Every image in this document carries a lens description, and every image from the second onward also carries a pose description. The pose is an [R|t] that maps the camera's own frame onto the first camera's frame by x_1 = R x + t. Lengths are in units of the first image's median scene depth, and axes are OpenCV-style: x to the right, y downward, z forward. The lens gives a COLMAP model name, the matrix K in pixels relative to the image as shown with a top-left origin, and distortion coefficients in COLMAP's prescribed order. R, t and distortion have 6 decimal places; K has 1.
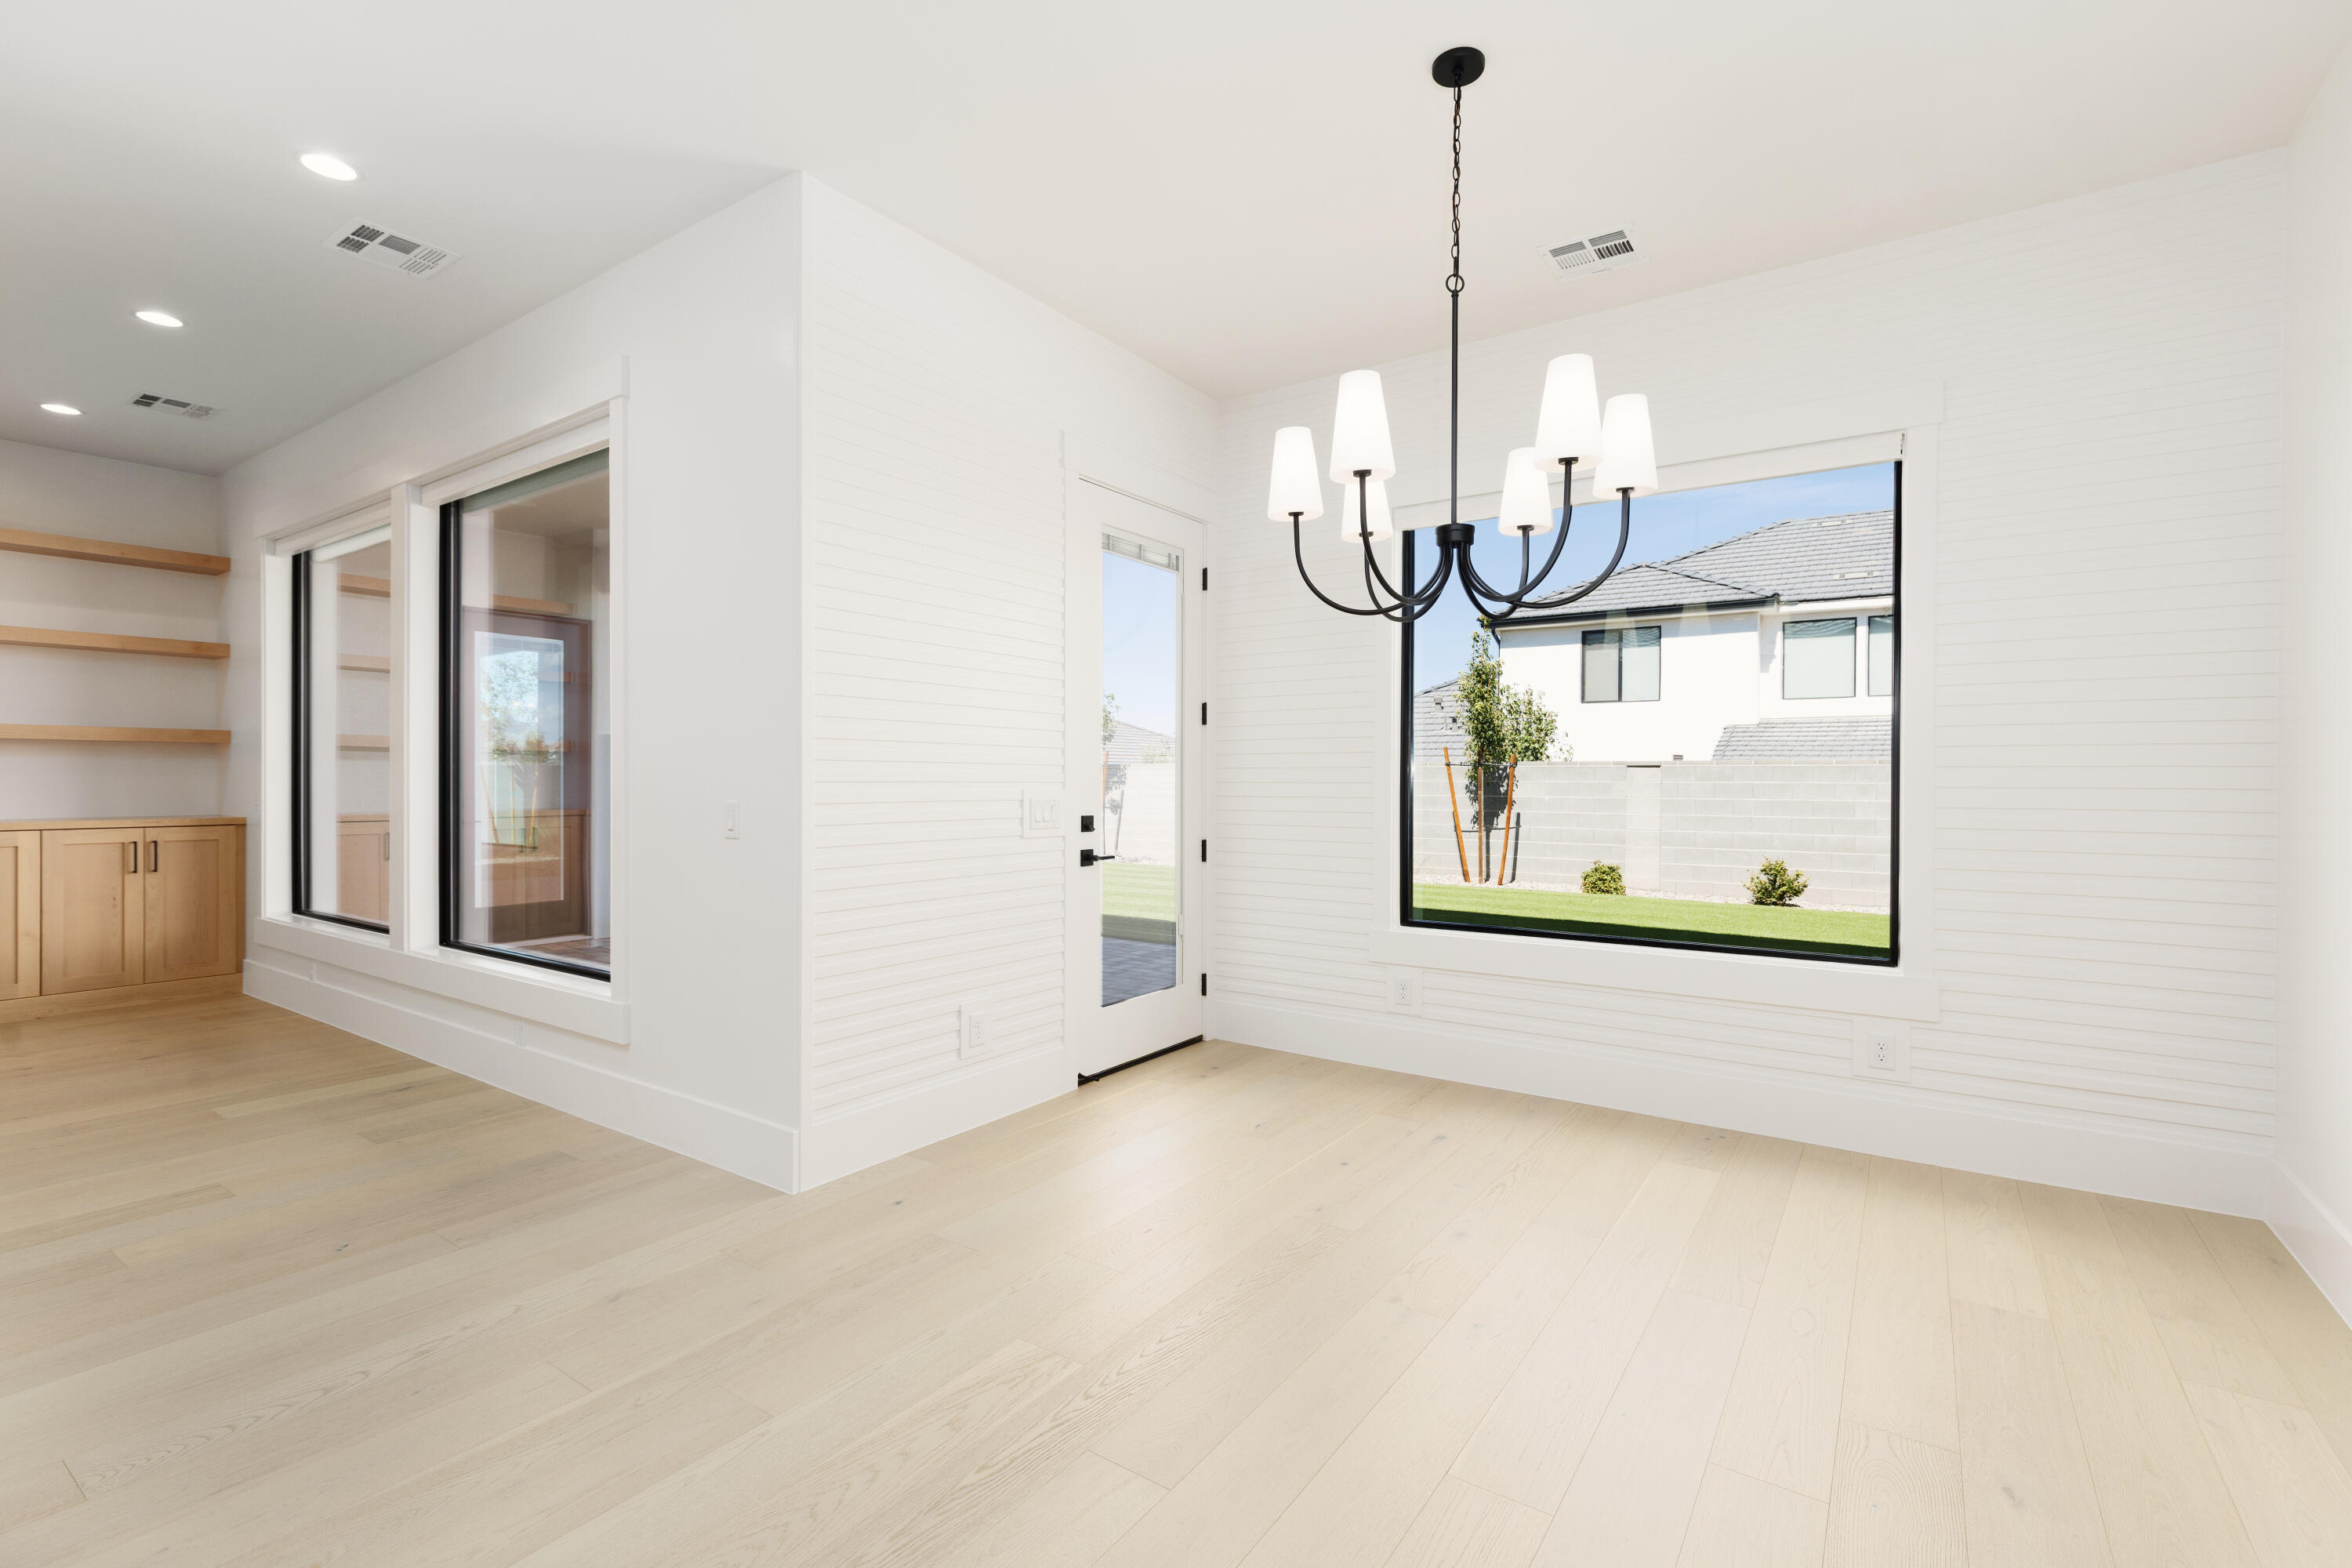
lens RADIAL K [[1048.9, 0, 1182.6], [0, 1048.9, 784.0], [0, 0, 1]] dist [0.004213, -0.001200]
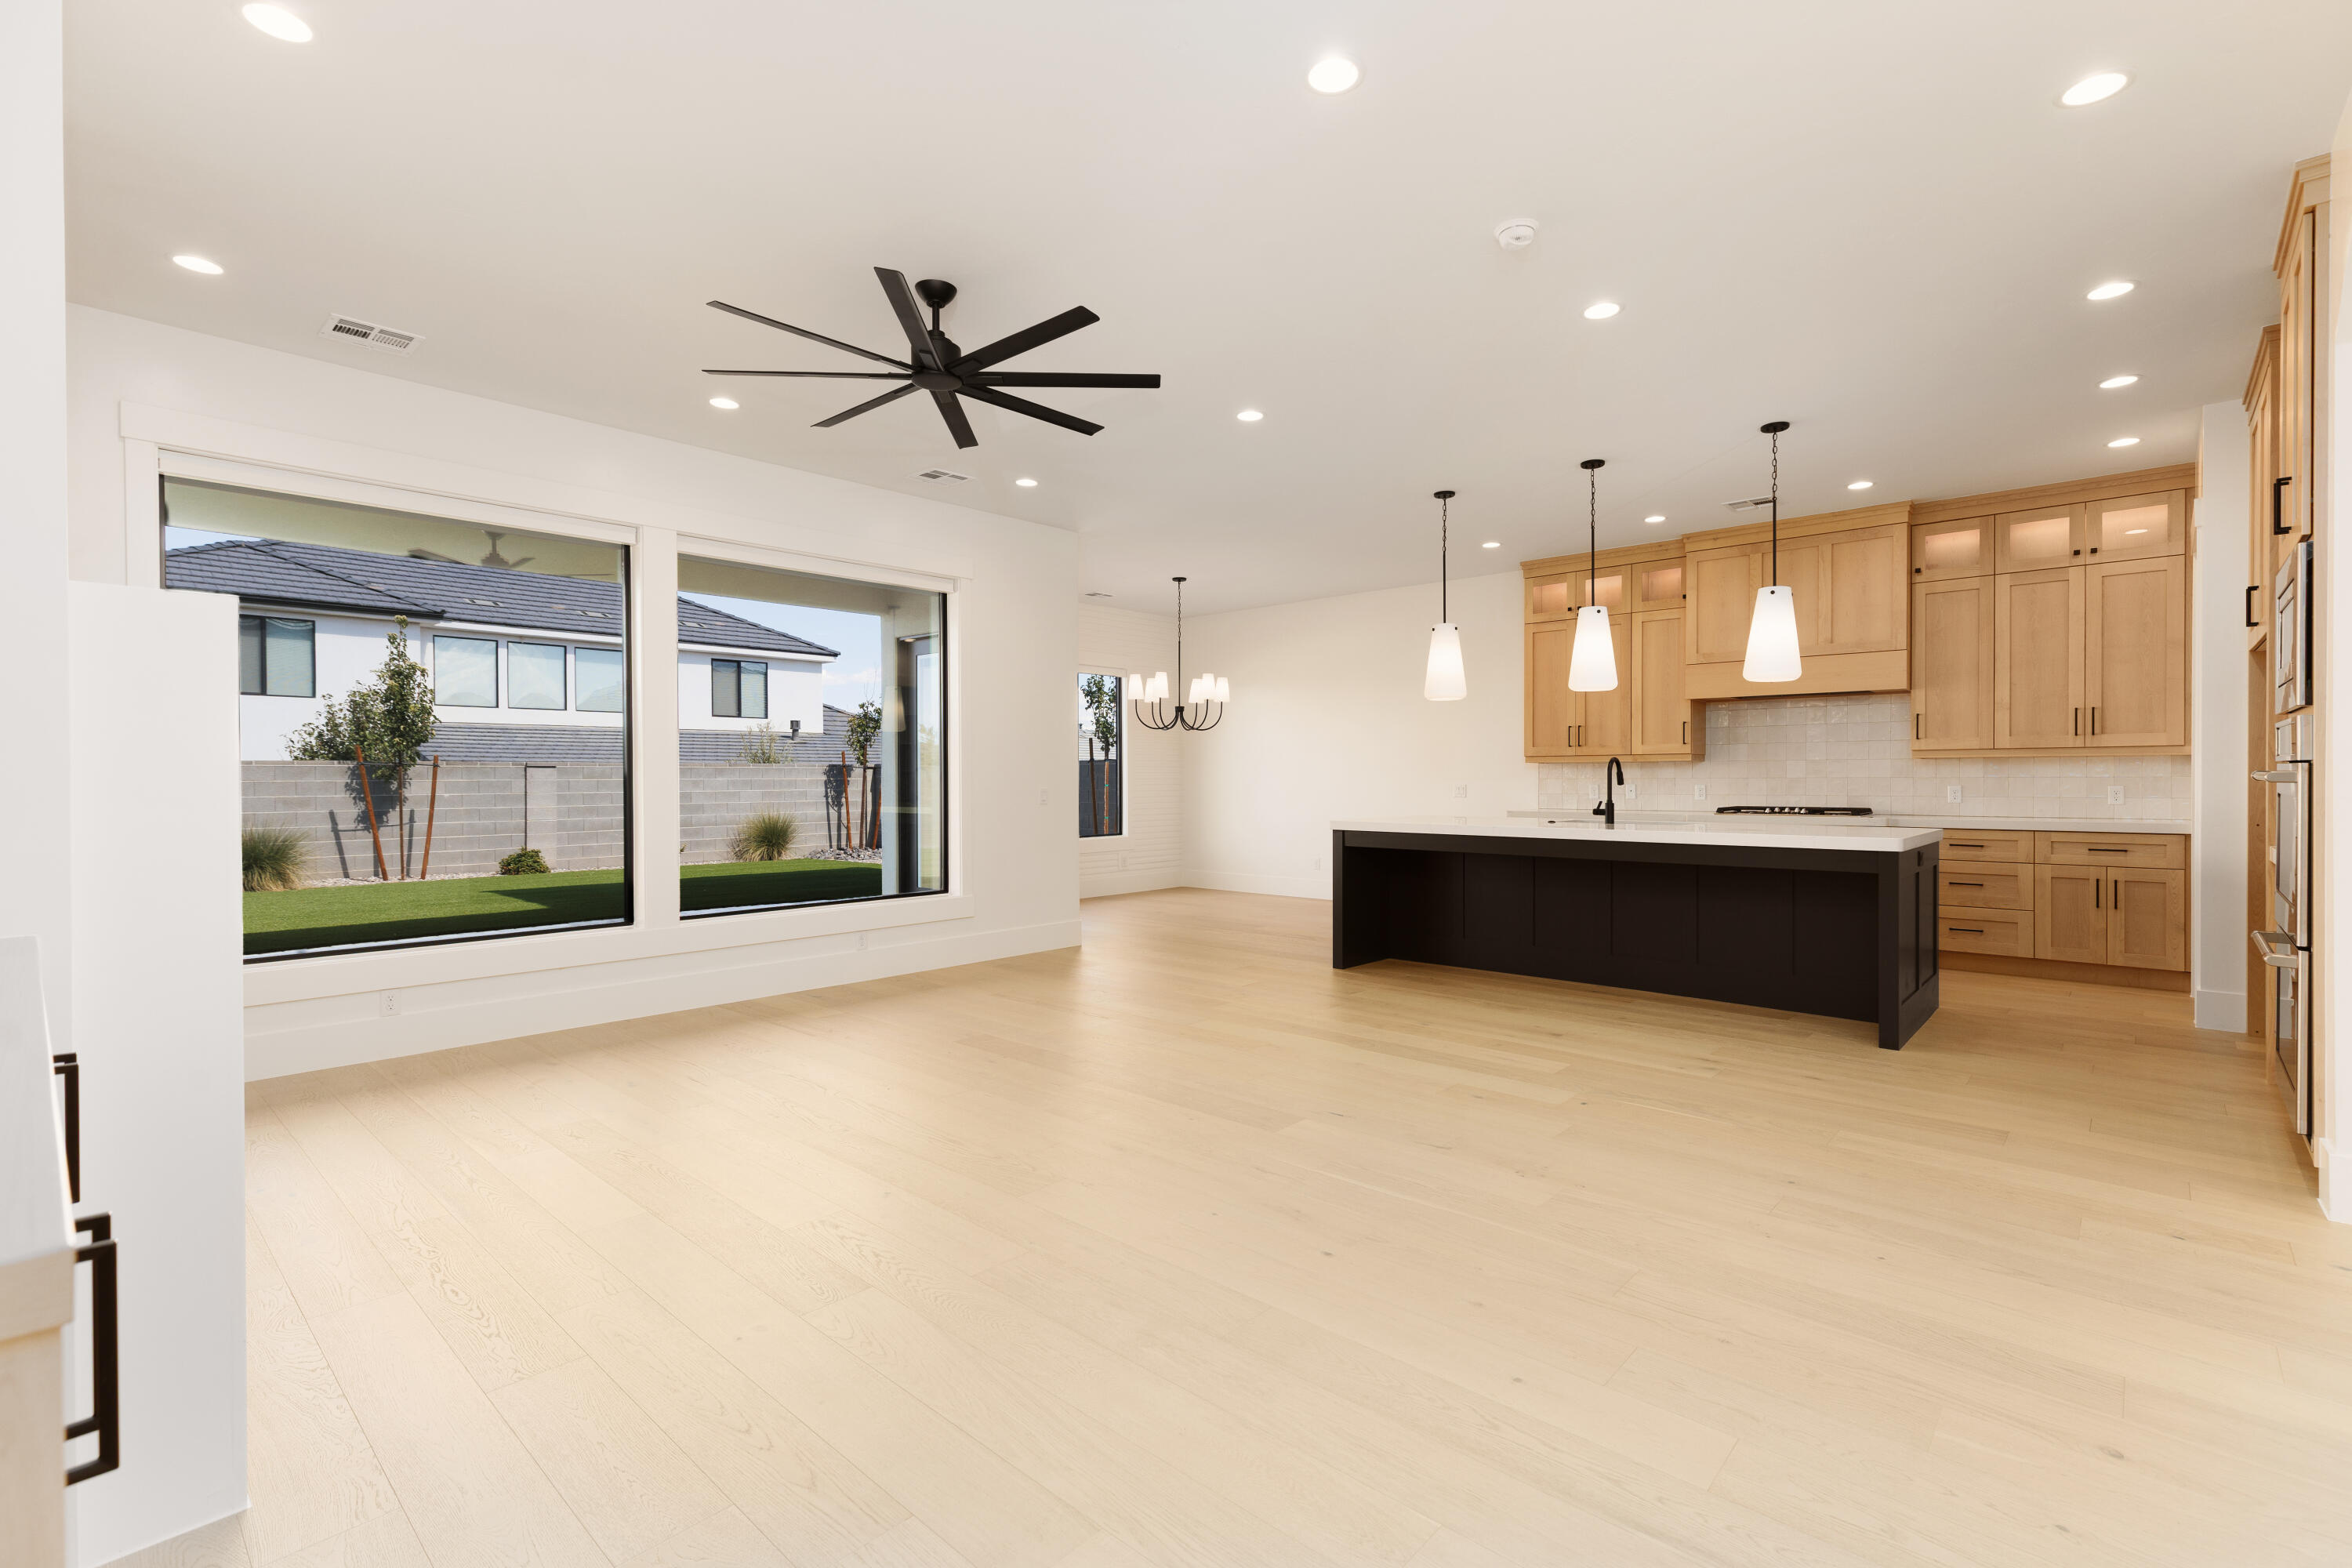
lens RADIAL K [[1048.9, 0, 1186.3], [0, 1048.9, 783.1], [0, 0, 1]] dist [0.004213, -0.001200]
pose [[0.124985, -0.009365, 0.992114, -0.675637], [0.006940, 0.999939, 0.008564, -0.003290], [-0.992134, 0.005815, 0.125042, 0.113555]]
